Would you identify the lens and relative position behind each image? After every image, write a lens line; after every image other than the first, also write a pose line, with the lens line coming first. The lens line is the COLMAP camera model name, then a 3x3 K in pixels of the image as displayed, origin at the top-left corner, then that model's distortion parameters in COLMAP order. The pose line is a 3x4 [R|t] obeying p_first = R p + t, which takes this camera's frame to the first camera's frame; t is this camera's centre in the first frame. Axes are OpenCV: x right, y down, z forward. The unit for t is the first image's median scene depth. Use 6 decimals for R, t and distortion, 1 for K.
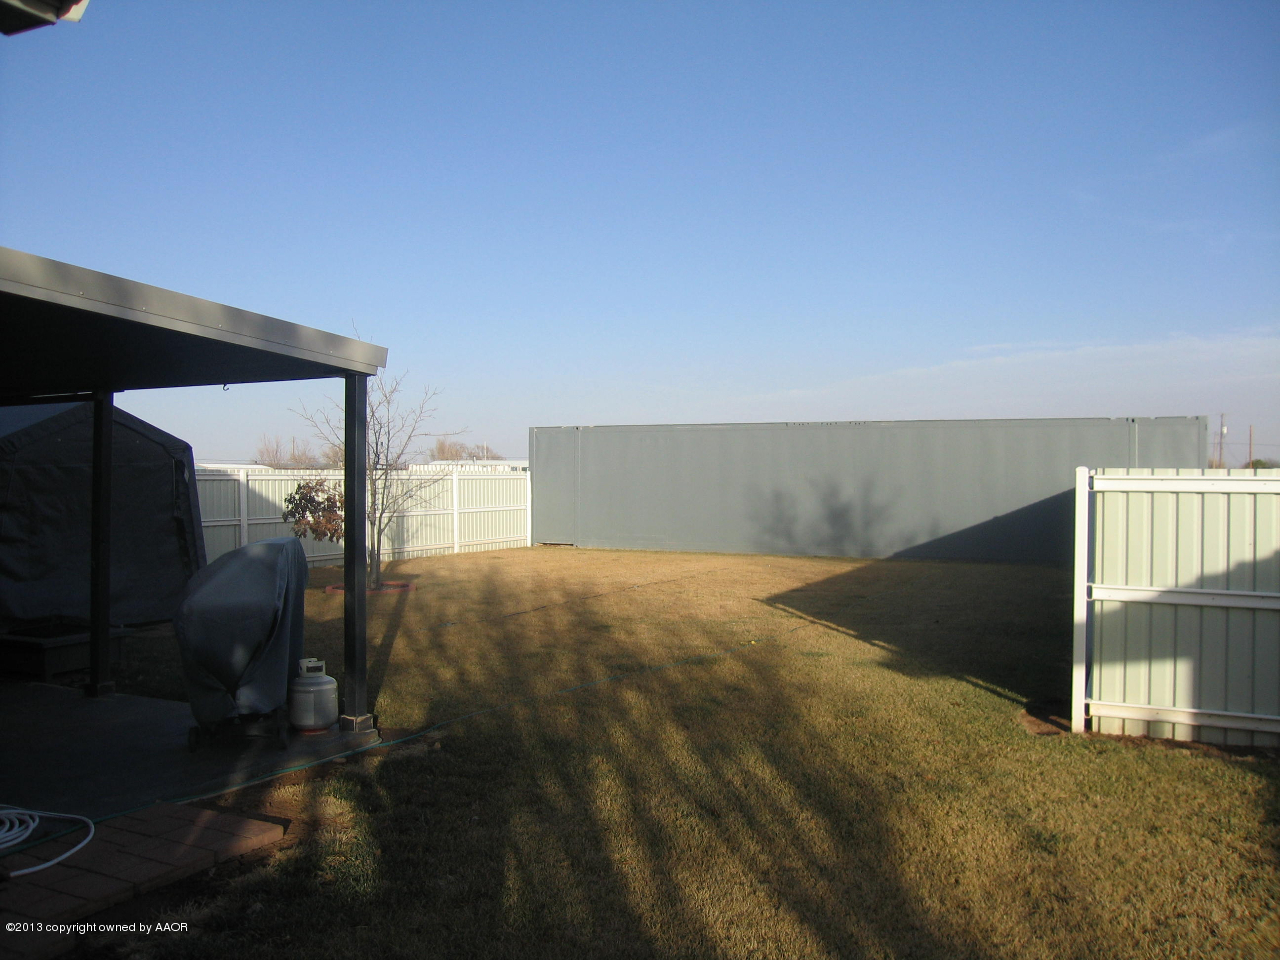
lens RADIAL K [[1063.1, 0, 633.2], [0, 1063.1, 460.2], [0, 0, 1]] dist [-0.142220, 0.118186]
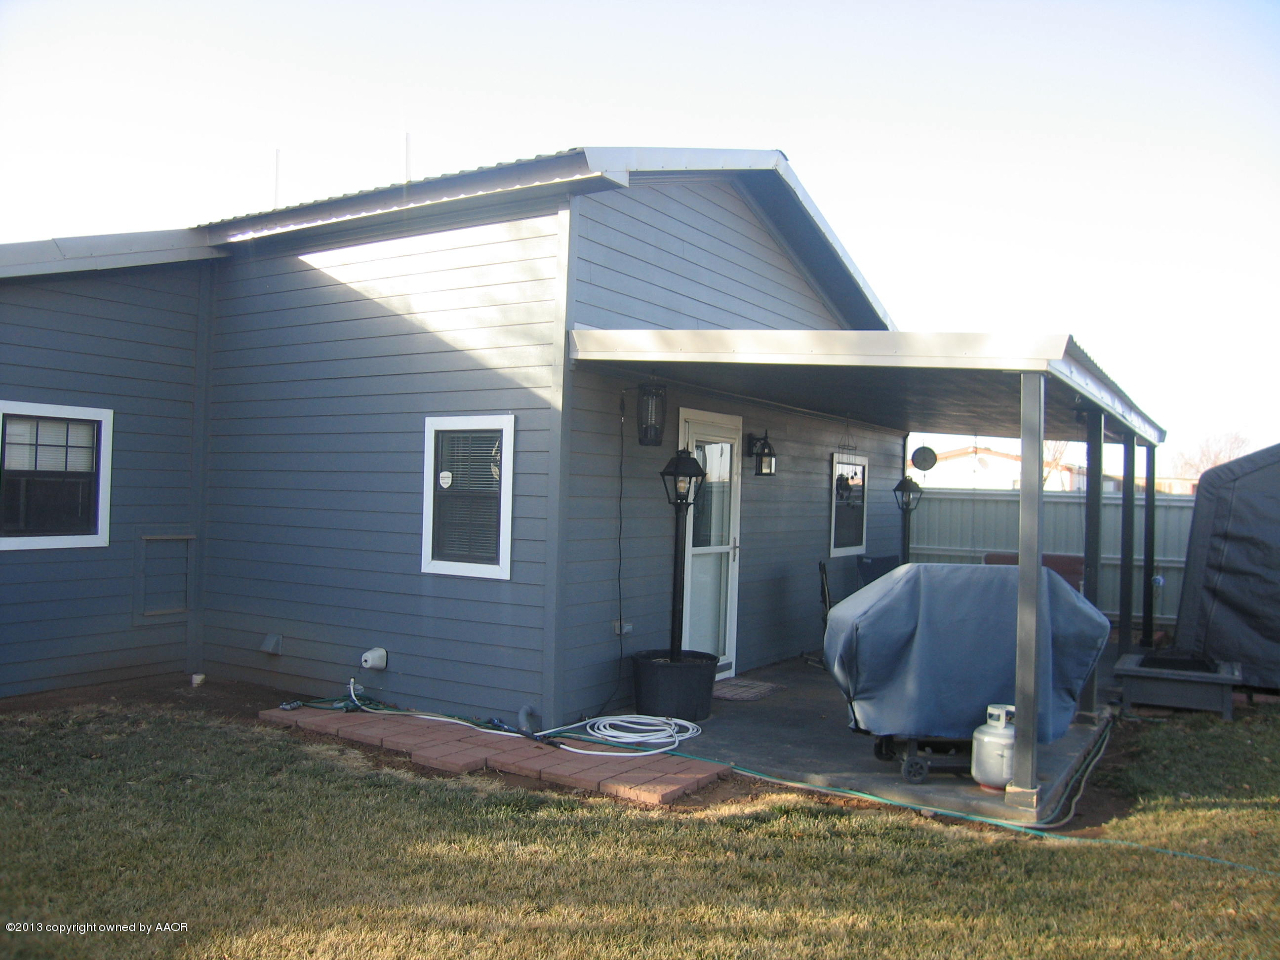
lens RADIAL K [[1063.1, 0, 633.2], [0, 1063.1, 460.2], [0, 0, 1]] dist [-0.142220, 0.118186]
pose [[-0.092268, -0.037042, -0.995045, 0.633284], [-0.022915, 0.999122, -0.035069, 0.033115], [0.995471, 0.019565, -0.093036, 0.864399]]
